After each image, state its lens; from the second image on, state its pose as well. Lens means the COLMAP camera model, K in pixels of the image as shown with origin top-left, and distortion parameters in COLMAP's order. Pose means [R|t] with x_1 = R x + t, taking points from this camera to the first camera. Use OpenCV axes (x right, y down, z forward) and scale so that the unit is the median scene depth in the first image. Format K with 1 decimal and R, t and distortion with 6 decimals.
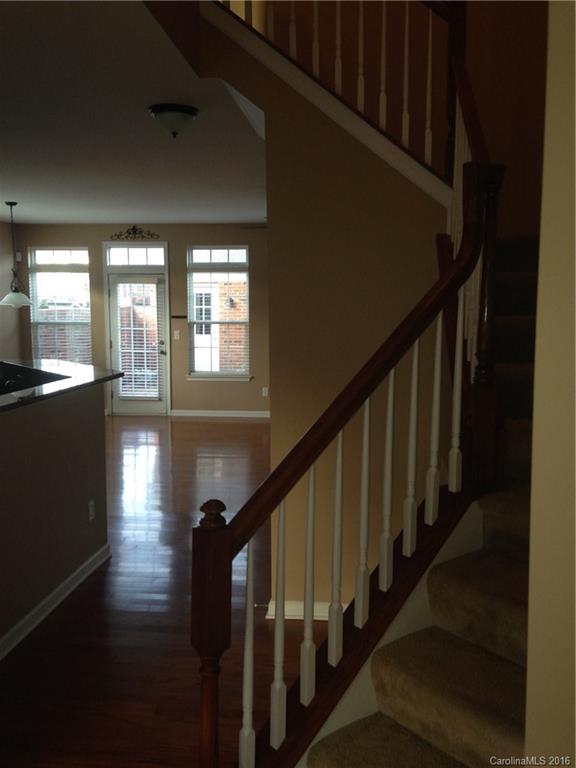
lens RADIAL K [[729.5, 0, 291.4], [0, 729.5, 383.1], [0, 0, 1]] dist [-0.025375, 0.000000]
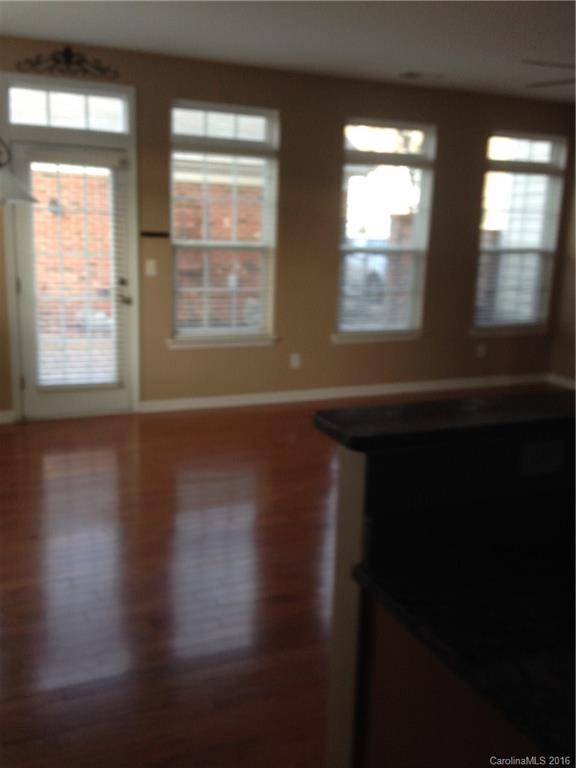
lens RADIAL K [[729.5, 0, 286.7], [0, 729.5, 387.4], [0, 0, 1]] dist [-0.025375, 0.000000]
pose [[0.865272, -0.082084, 0.494537, -0.347033], [0.019983, 0.991367, 0.129585, -0.045633], [-0.500904, -0.102244, 0.859442, 0.471843]]
